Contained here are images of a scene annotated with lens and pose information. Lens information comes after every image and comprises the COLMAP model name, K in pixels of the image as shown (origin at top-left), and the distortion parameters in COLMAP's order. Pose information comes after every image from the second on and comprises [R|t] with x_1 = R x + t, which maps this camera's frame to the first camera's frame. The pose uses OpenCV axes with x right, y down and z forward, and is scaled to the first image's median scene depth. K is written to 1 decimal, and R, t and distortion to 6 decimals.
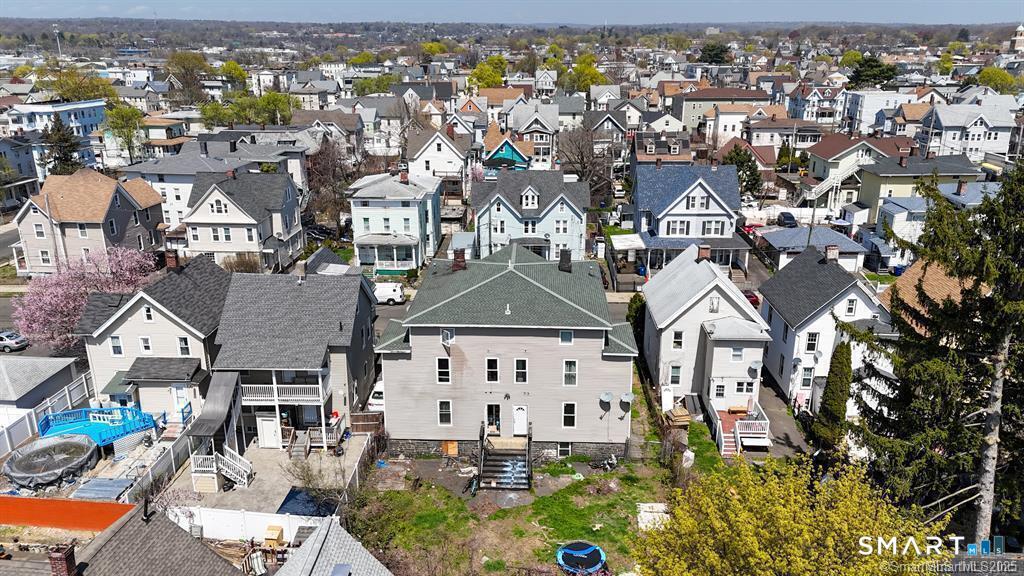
lens RADIAL K [[753.3, 0, 519.4], [0, 753.3, 287.6], [0, 0, 1]] dist [0.072347, -0.066160]
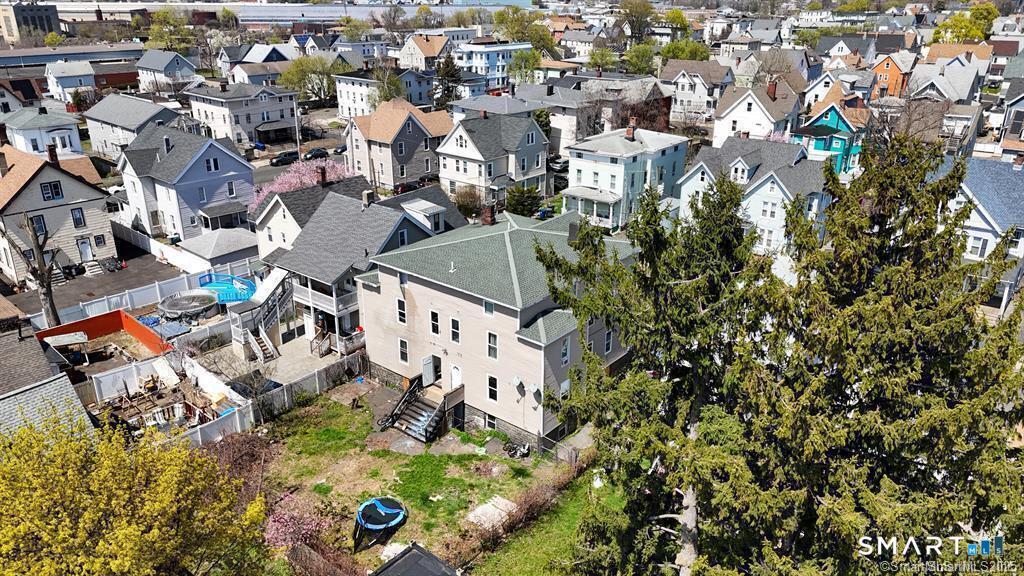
lens RADIAL K [[753.3, 0, 512.9], [0, 753.3, 290.4], [0, 0, 1]] dist [0.072347, -0.066160]
pose [[0.789428, 0.228667, -0.569662, 0.343467], [-0.190737, 0.973464, 0.126437, -0.045632], [0.583458, 0.008842, 0.812095, 0.129256]]
